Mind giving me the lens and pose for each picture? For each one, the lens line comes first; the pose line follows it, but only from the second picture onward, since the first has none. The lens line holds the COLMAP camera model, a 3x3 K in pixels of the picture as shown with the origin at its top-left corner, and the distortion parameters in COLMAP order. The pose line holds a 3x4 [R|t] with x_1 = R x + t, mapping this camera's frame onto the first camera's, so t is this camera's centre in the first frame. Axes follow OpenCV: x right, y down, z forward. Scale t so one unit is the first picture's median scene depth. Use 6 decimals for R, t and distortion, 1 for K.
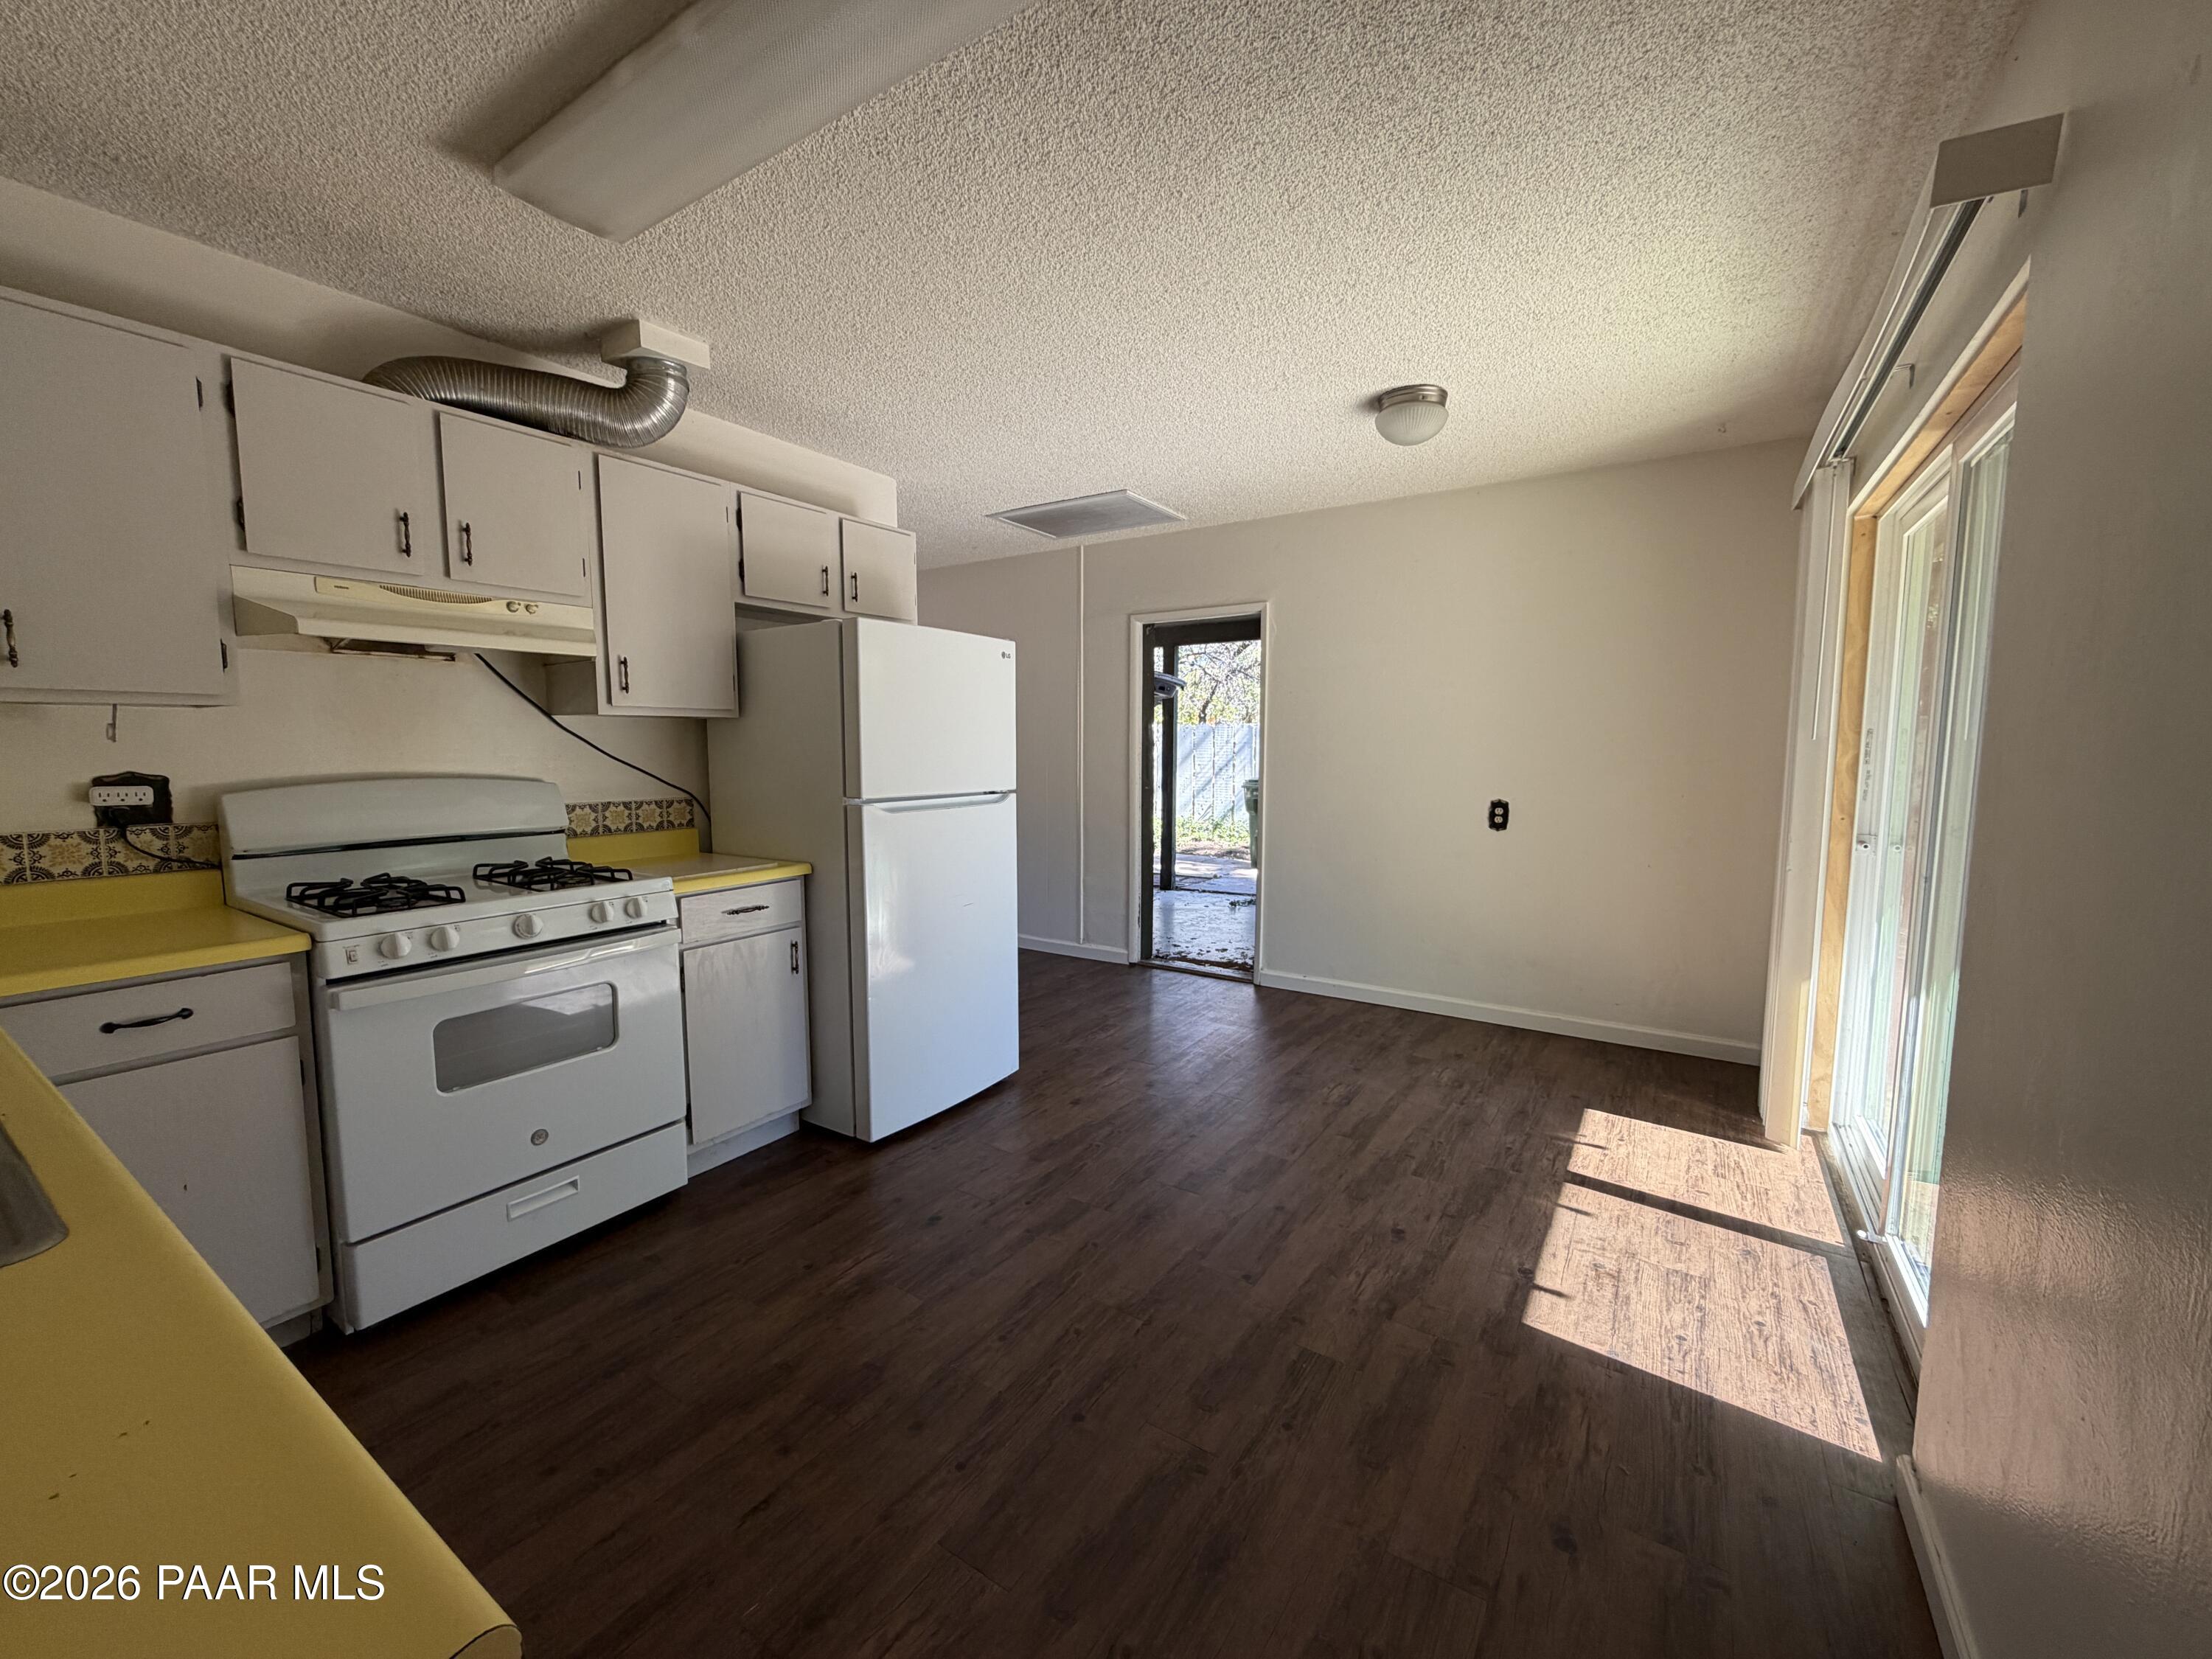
lens RADIAL K [[879.5, 0, 1101.0], [0, 879.5, 832.9], [0, 0, 1]] dist [-0.002094, 0.000178]
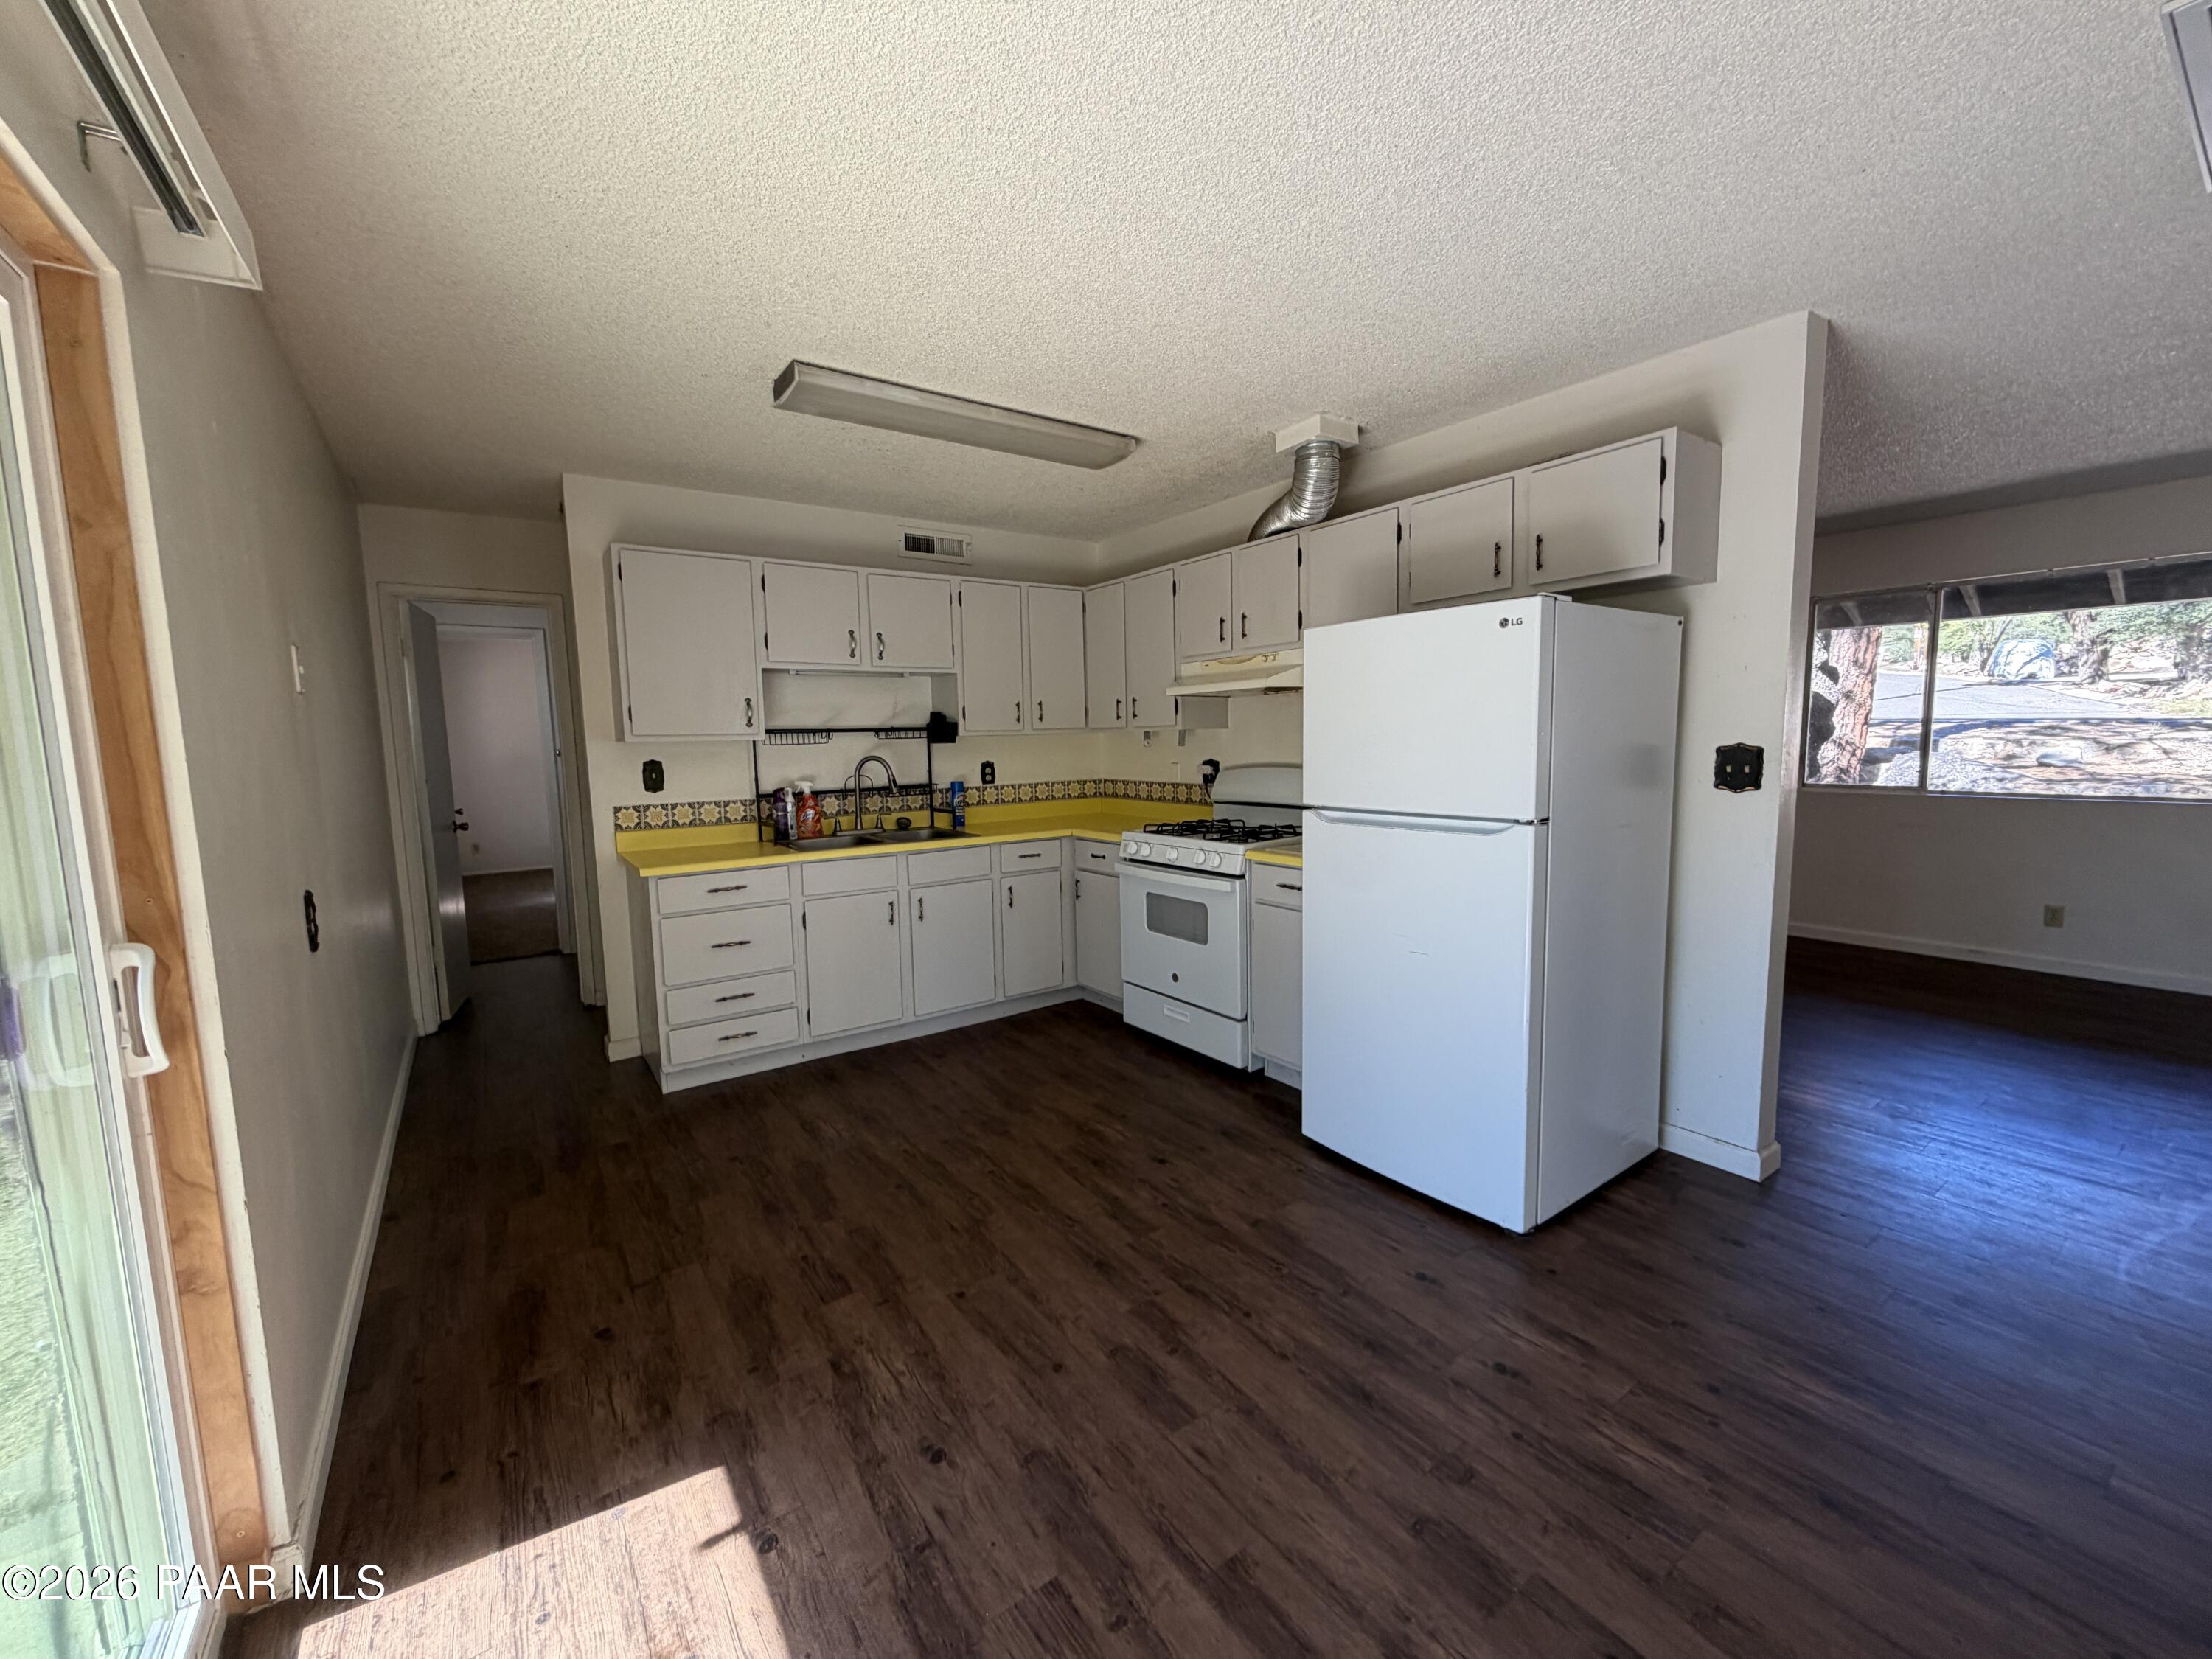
lens RADIAL K [[879.5, 0, 1101.4], [0, 879.5, 829.0], [0, 0, 1]] dist [-0.002094, 0.000178]
pose [[-0.361153, 0.104015, -0.926687, 1.007055], [-0.073762, 0.987459, 0.139583, -0.175937], [0.929585, 0.118765, -0.348951, 1.472020]]
